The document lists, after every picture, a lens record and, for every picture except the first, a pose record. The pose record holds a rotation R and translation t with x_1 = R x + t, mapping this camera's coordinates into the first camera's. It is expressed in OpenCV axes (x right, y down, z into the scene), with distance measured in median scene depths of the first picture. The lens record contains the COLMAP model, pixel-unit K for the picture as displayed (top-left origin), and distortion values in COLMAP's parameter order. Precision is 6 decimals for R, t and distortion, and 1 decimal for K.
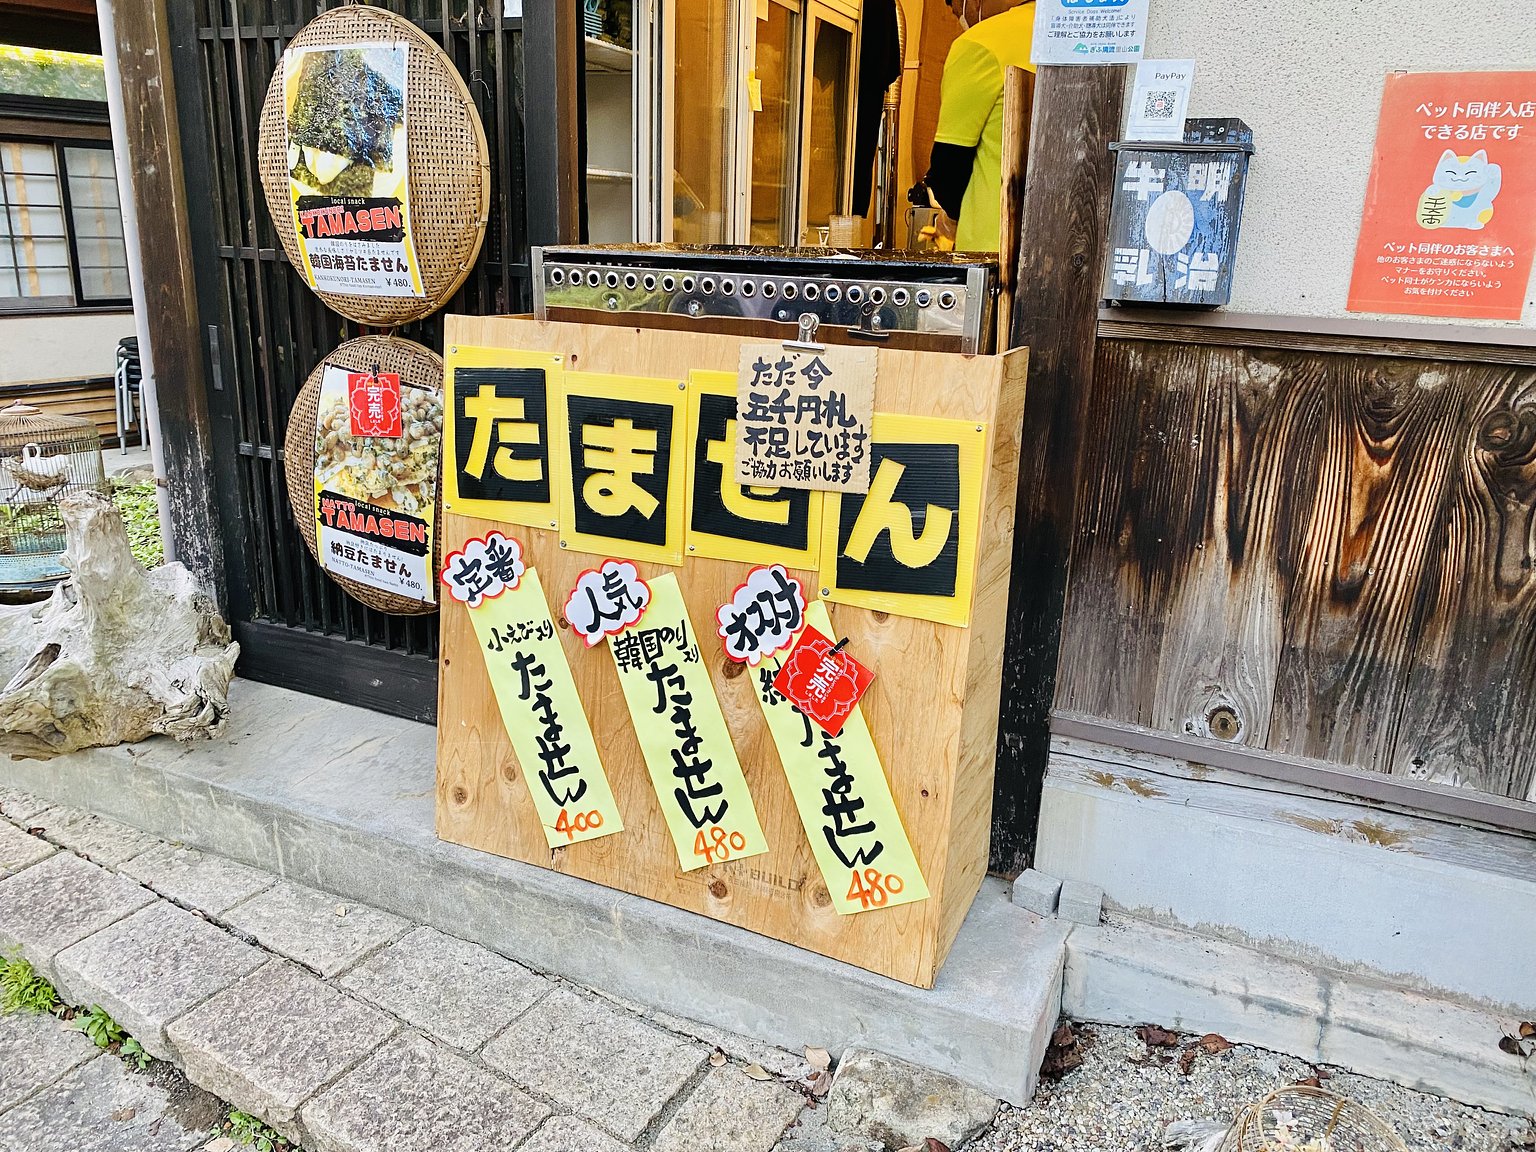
lens RADIAL K [[1247.6, 0, 767.9], [0, 1247.6, 605.6], [0, 0, 1]] dist [0.106279, 0.001066]
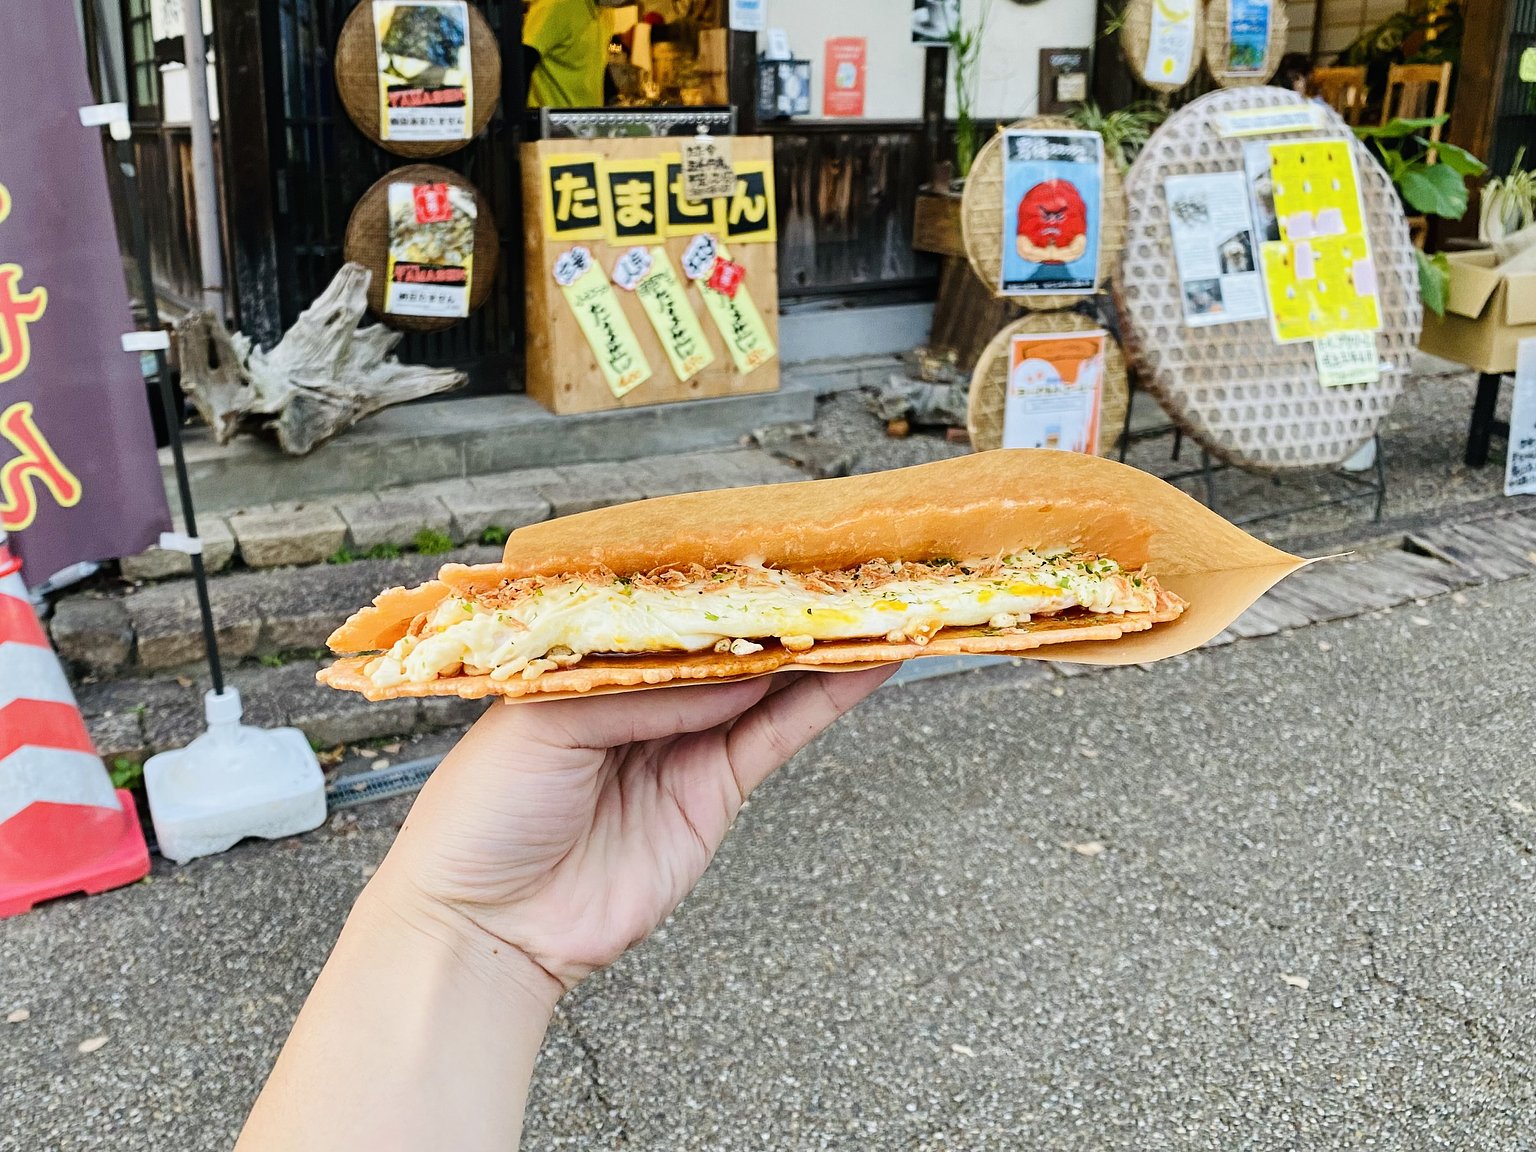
lens RADIAL K [[1247.6, 0, 767.9], [0, 1247.6, 605.6], [0, 0, 1]] dist [0.106279, 0.001066]
pose [[0.549685, -0.331834, 0.766638, -1.971440], [0.279778, 0.937849, 0.205338, 0.174050], [-0.787128, 0.101617, 0.608361, -0.525150]]
